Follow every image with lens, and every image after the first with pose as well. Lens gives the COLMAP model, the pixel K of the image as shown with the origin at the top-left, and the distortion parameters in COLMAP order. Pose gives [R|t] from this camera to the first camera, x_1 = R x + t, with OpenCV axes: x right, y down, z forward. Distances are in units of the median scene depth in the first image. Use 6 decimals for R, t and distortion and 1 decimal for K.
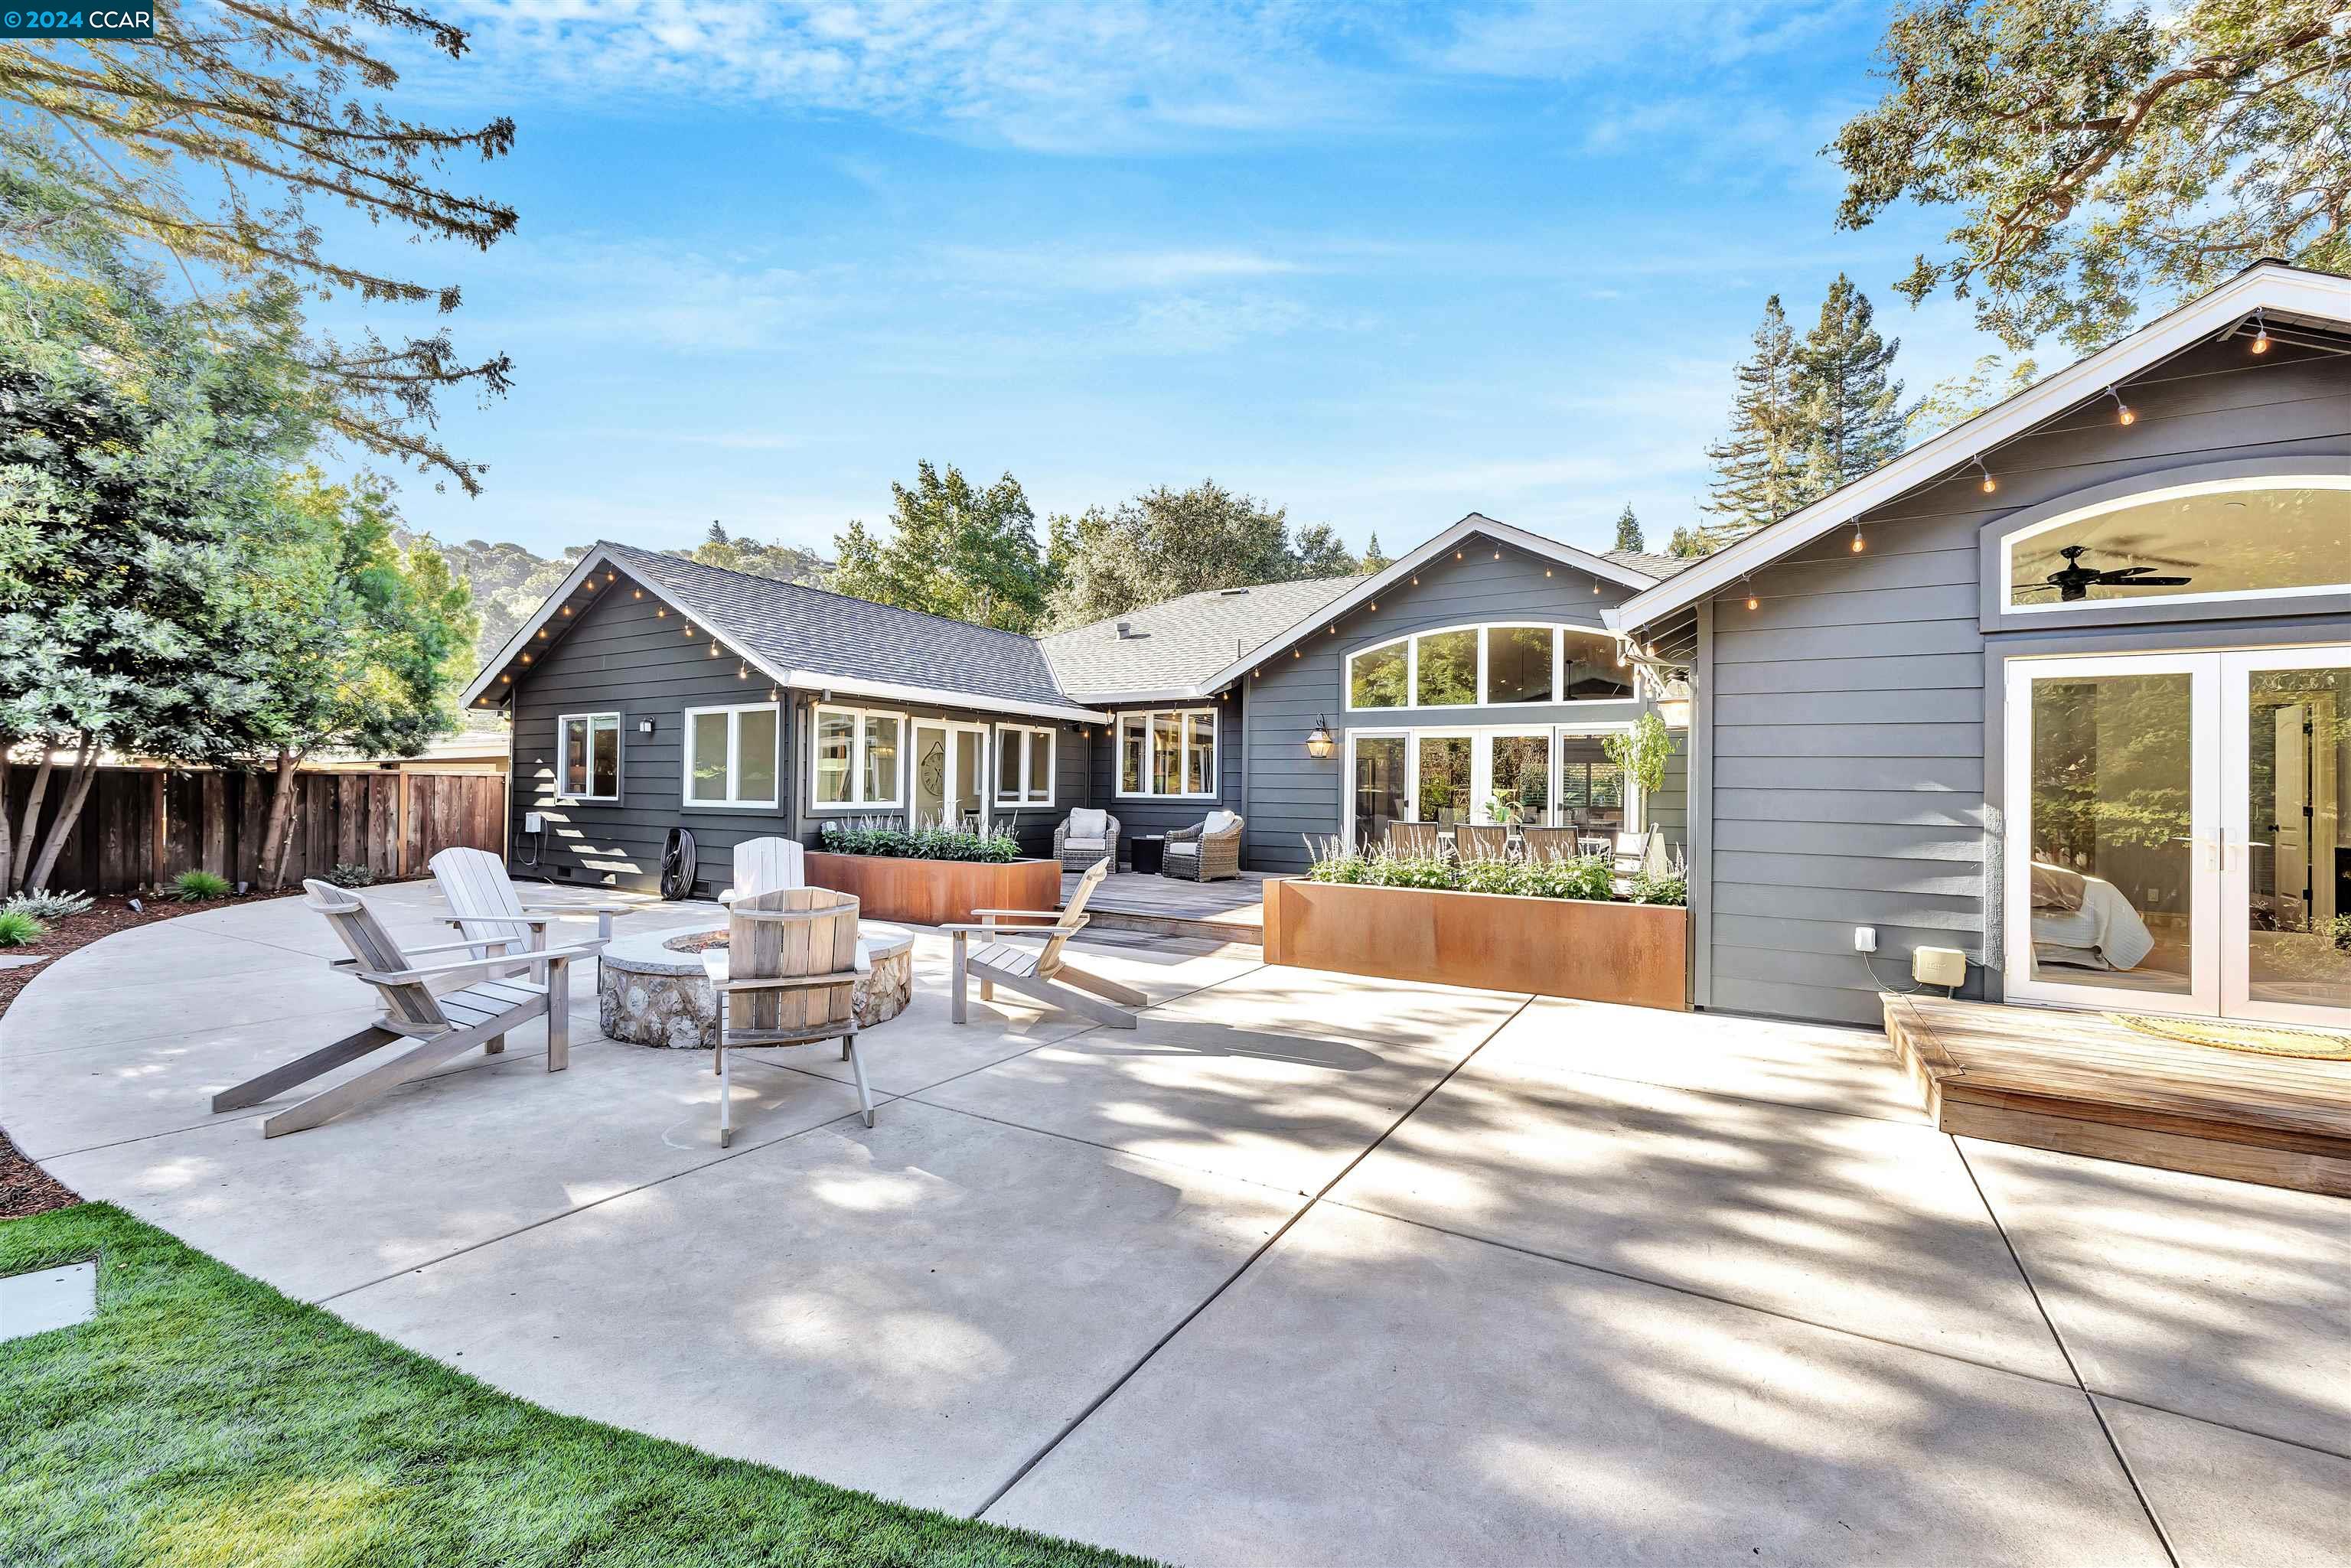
lens RADIAL K [[941.7, 0, 1187.1], [0, 941.7, 779.6], [0, 0, 1]] dist [-0.002085, 0.000082]
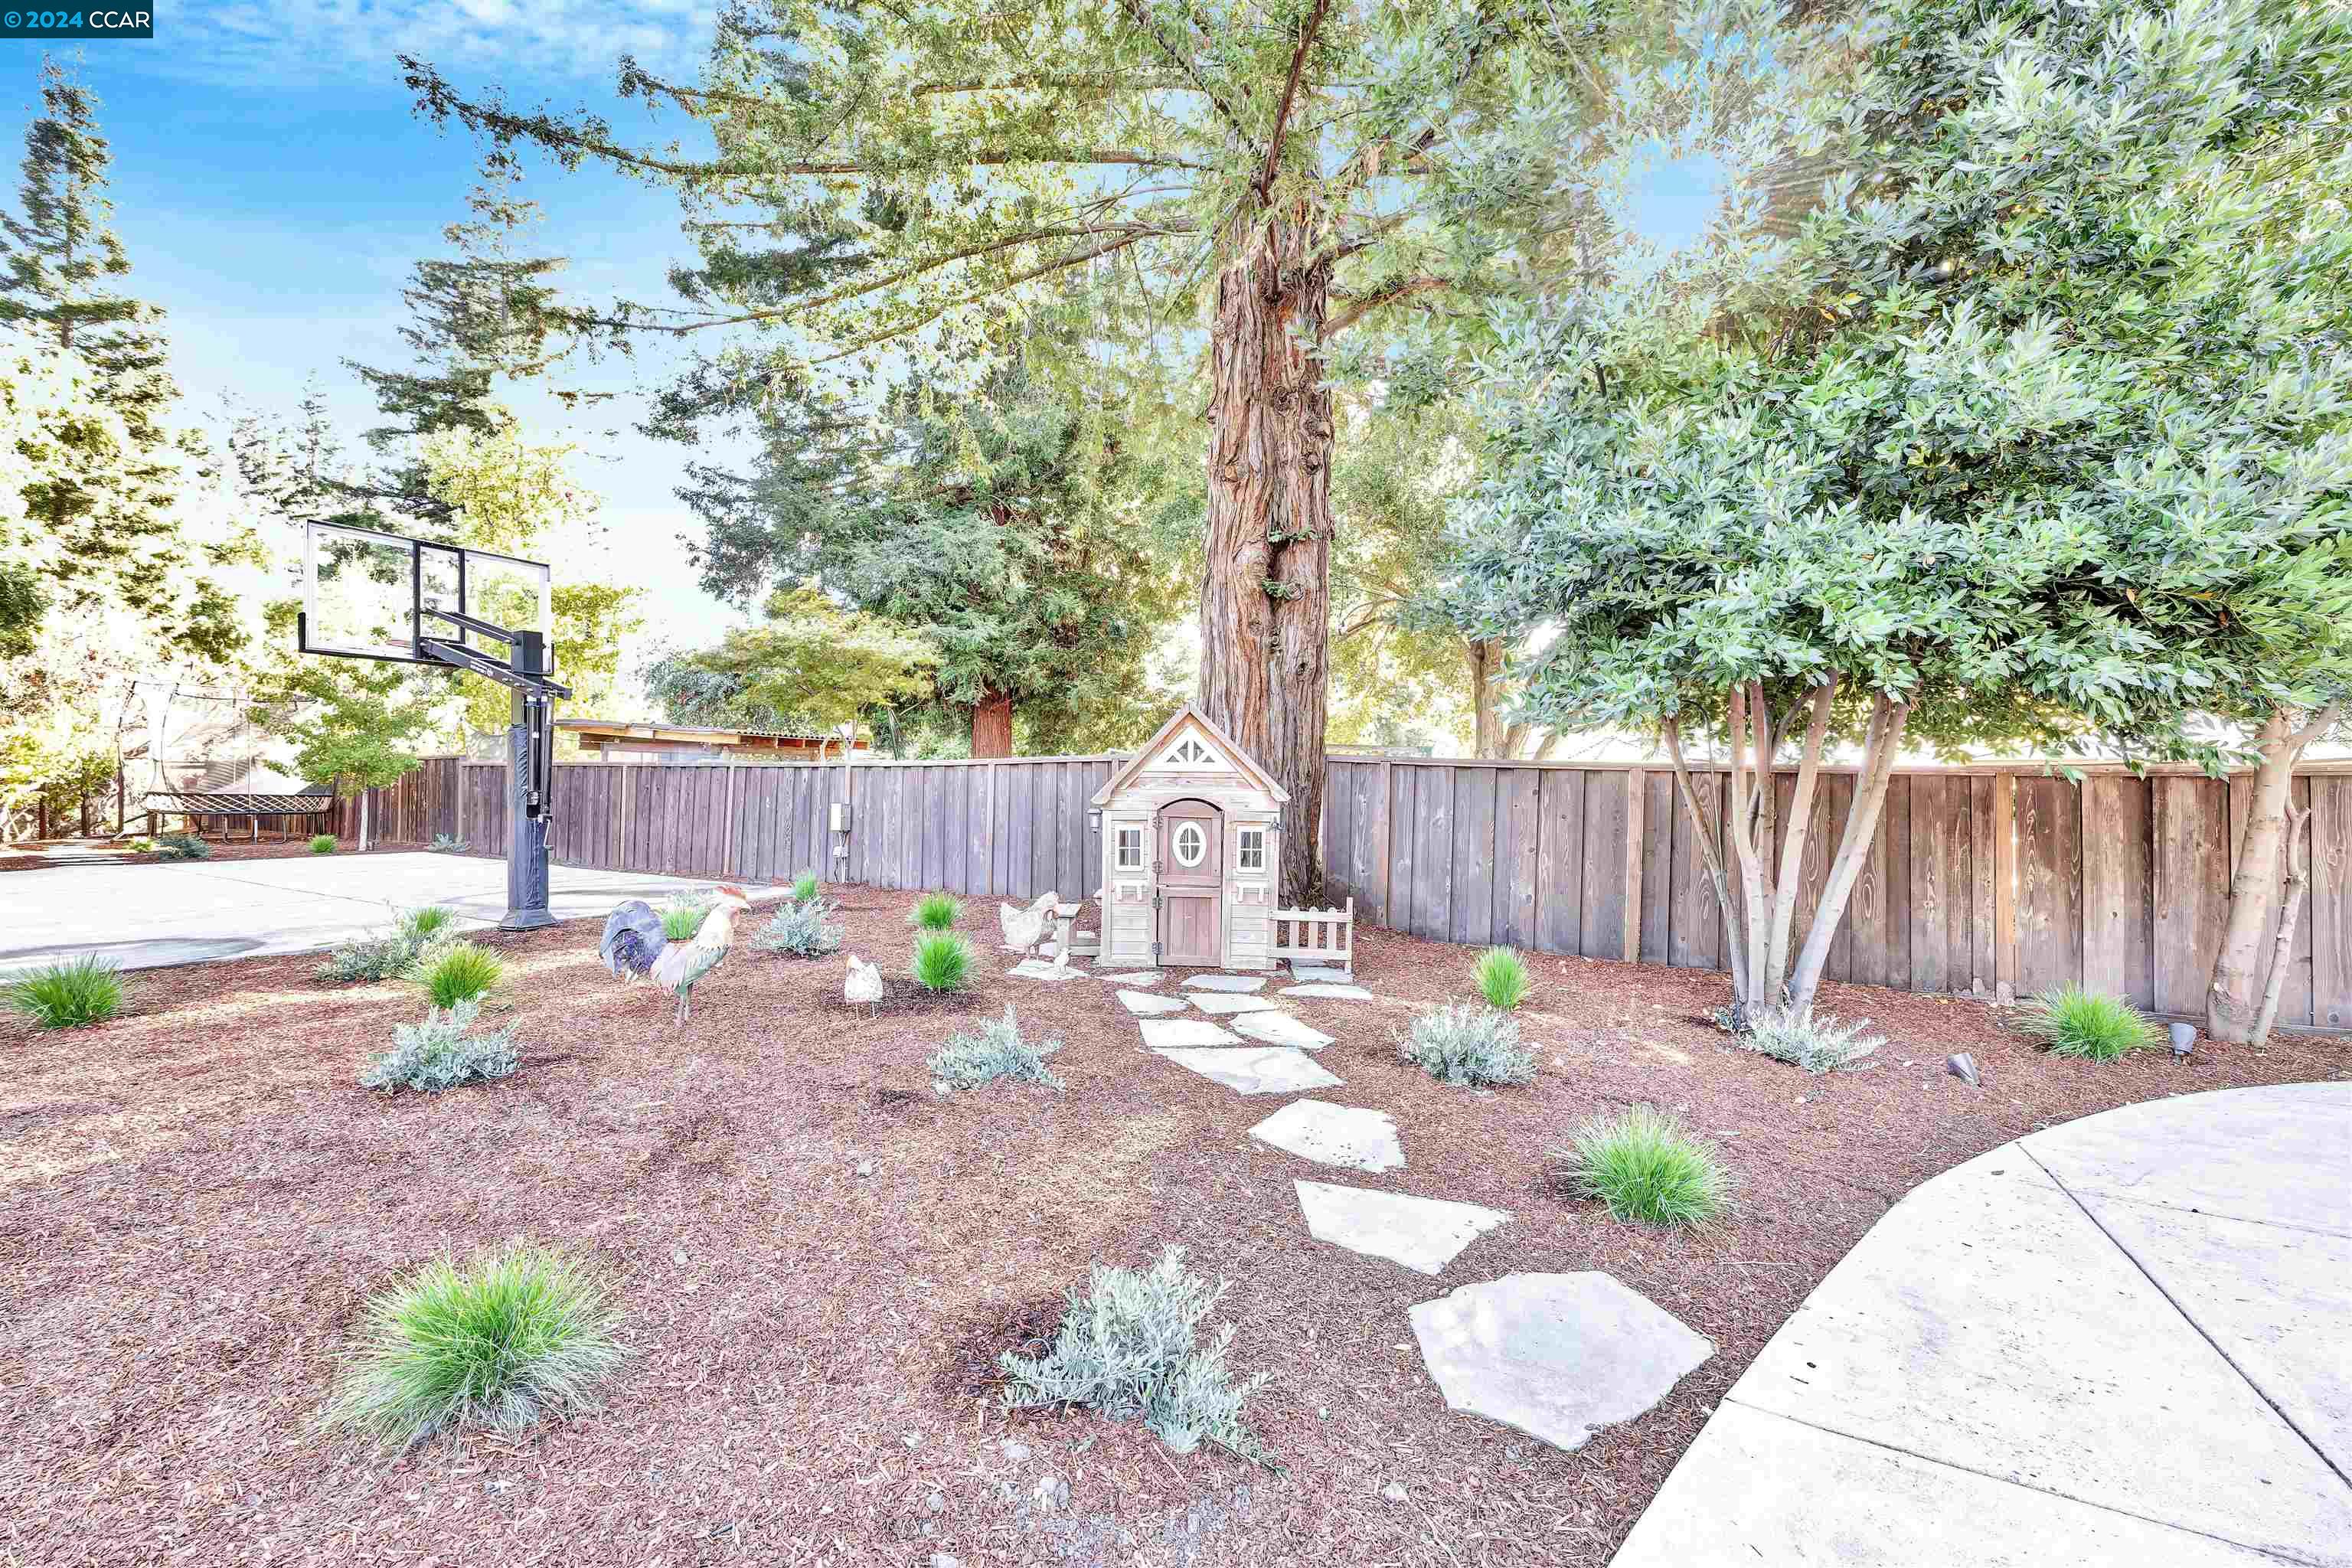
lens RADIAL K [[931.0, 0, 1180.8], [0, 931.0, 796.7], [0, 0, 1]] dist [-0.001348, -0.000060]
pose [[0.022562, -0.000151, -0.999745, -0.556864], [-0.000168, 1.000000, -0.000155, 0.004704], [0.999745, 0.000172, 0.022562, 0.501803]]
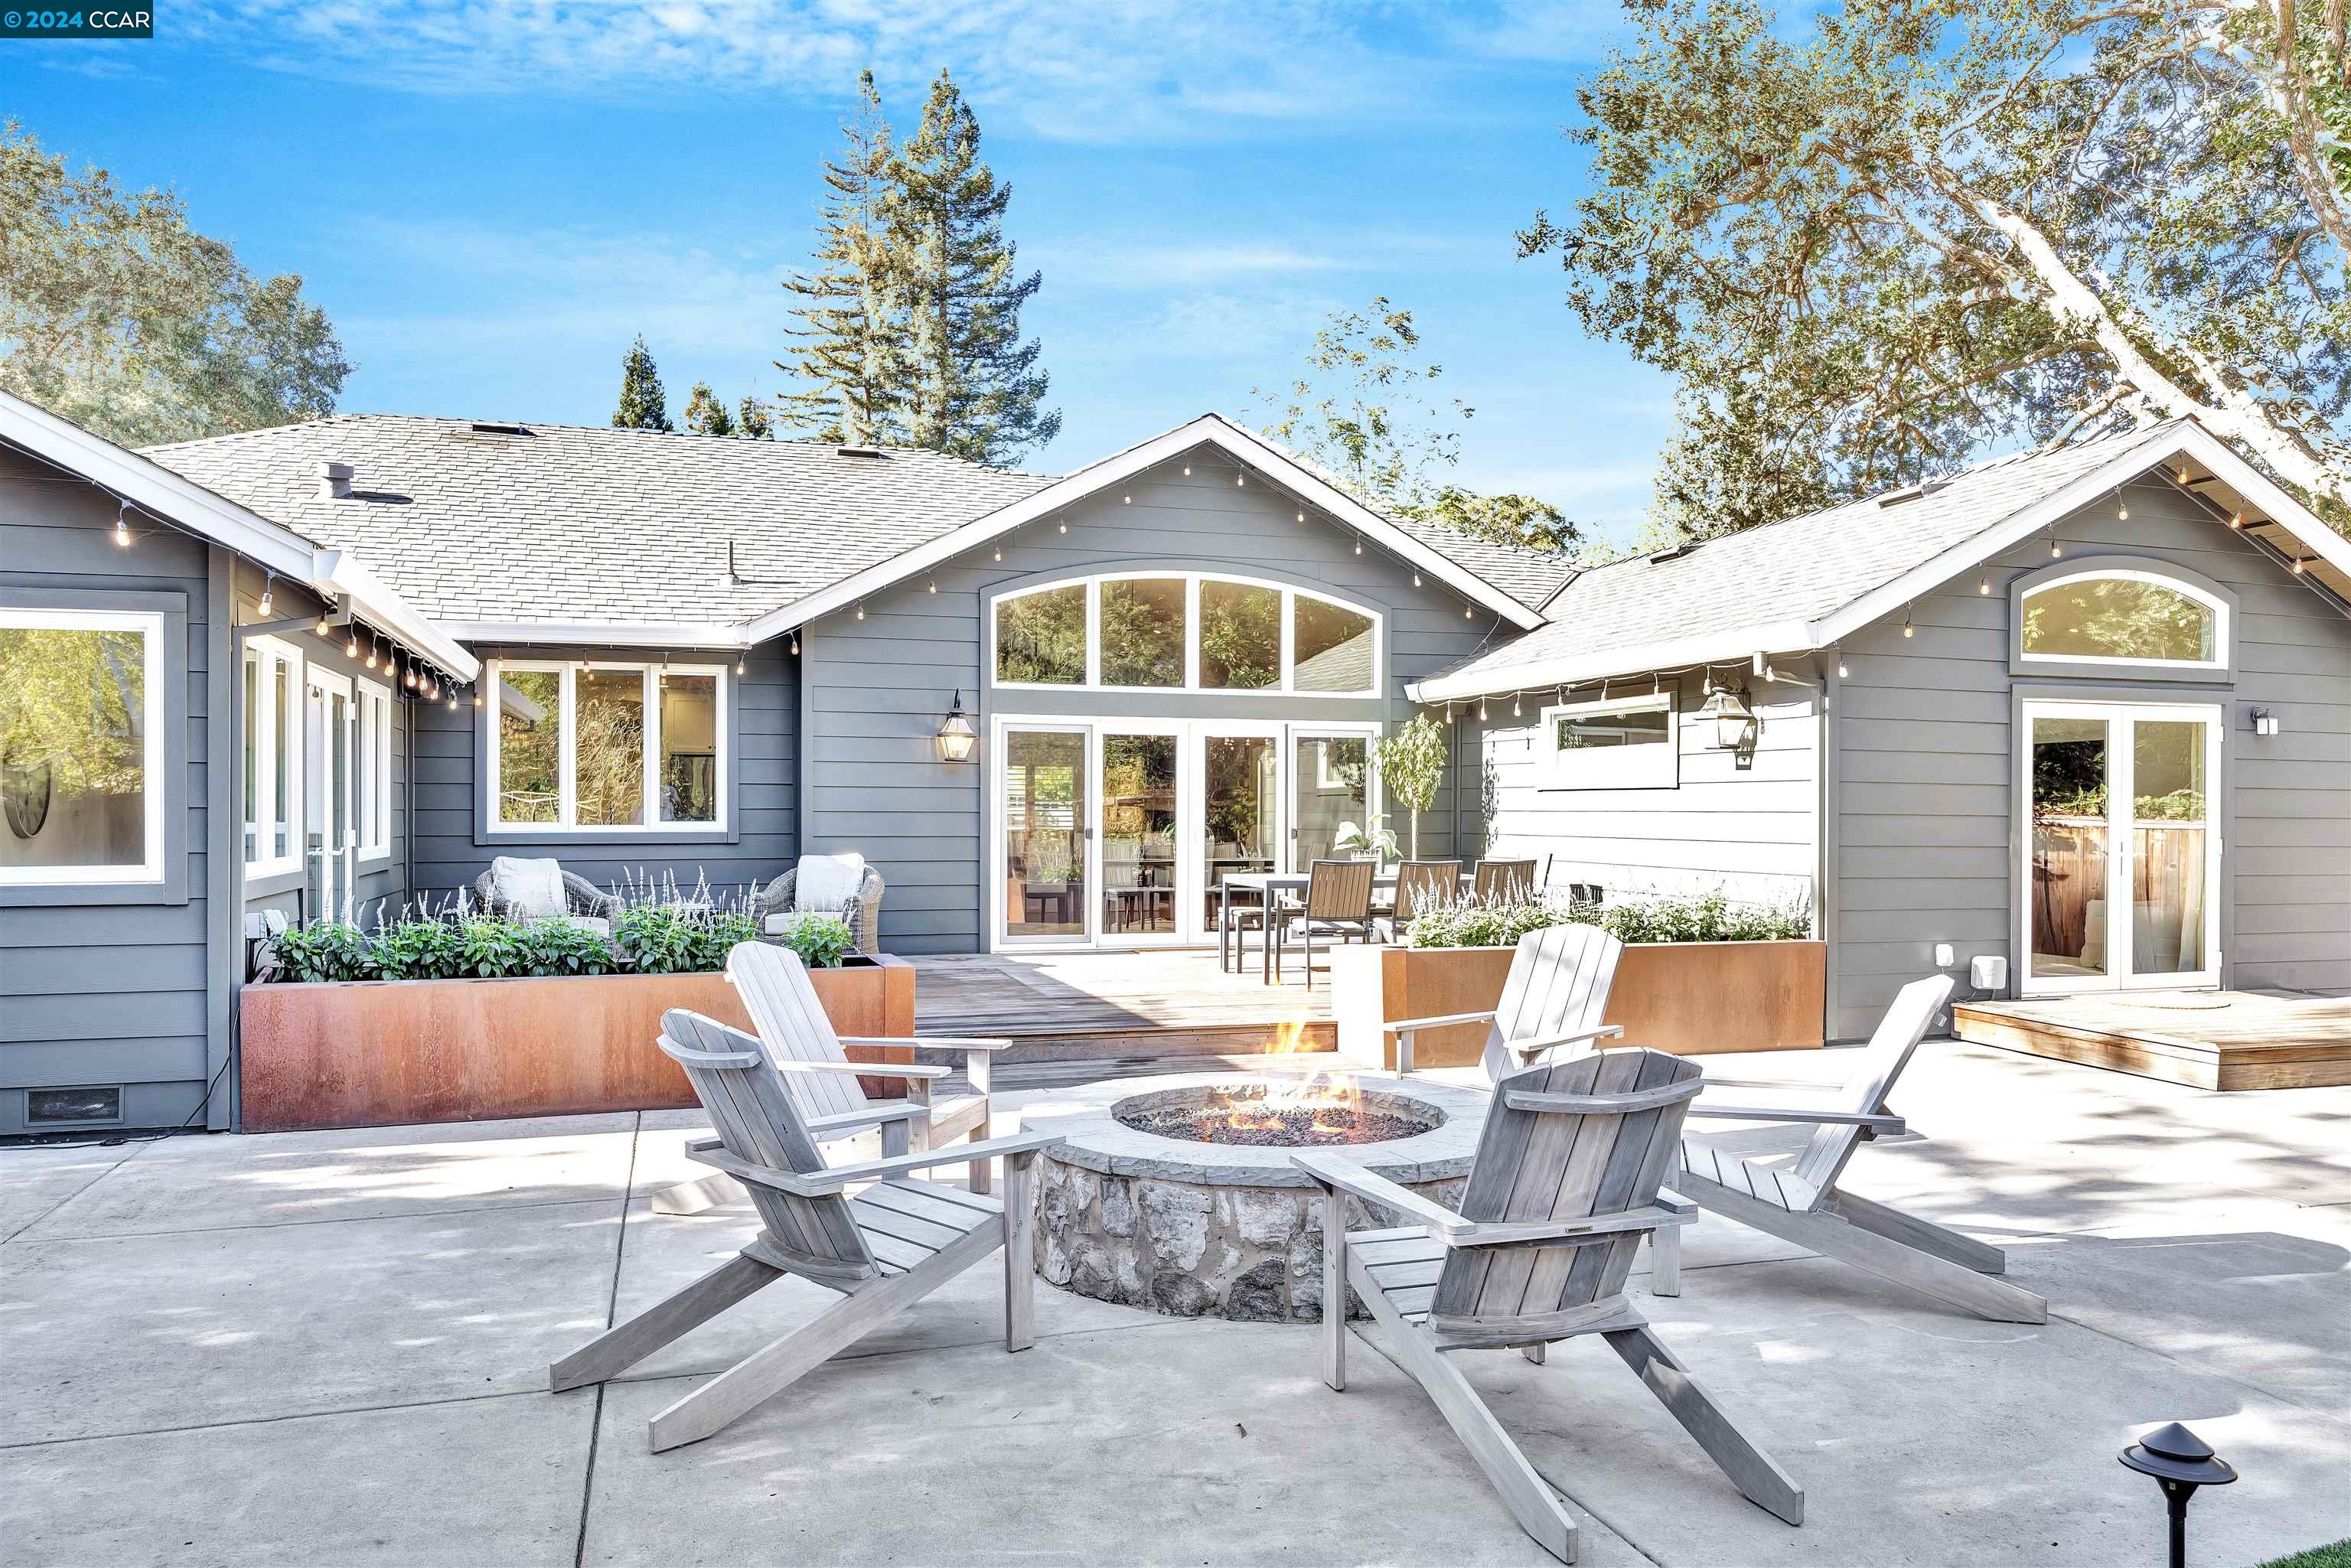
lens RADIAL K [[1630.6, 0, 1181.5], [0, 1630.6, 810.7], [0, 0, 1]] dist [-0.007846, 0.000138]
pose [[0.667377, -0.012297, 0.744618, -0.570701], [-0.003098, 0.999809, 0.019288, -0.012496], [-0.744713, -0.015179, 0.667212, 0.194722]]
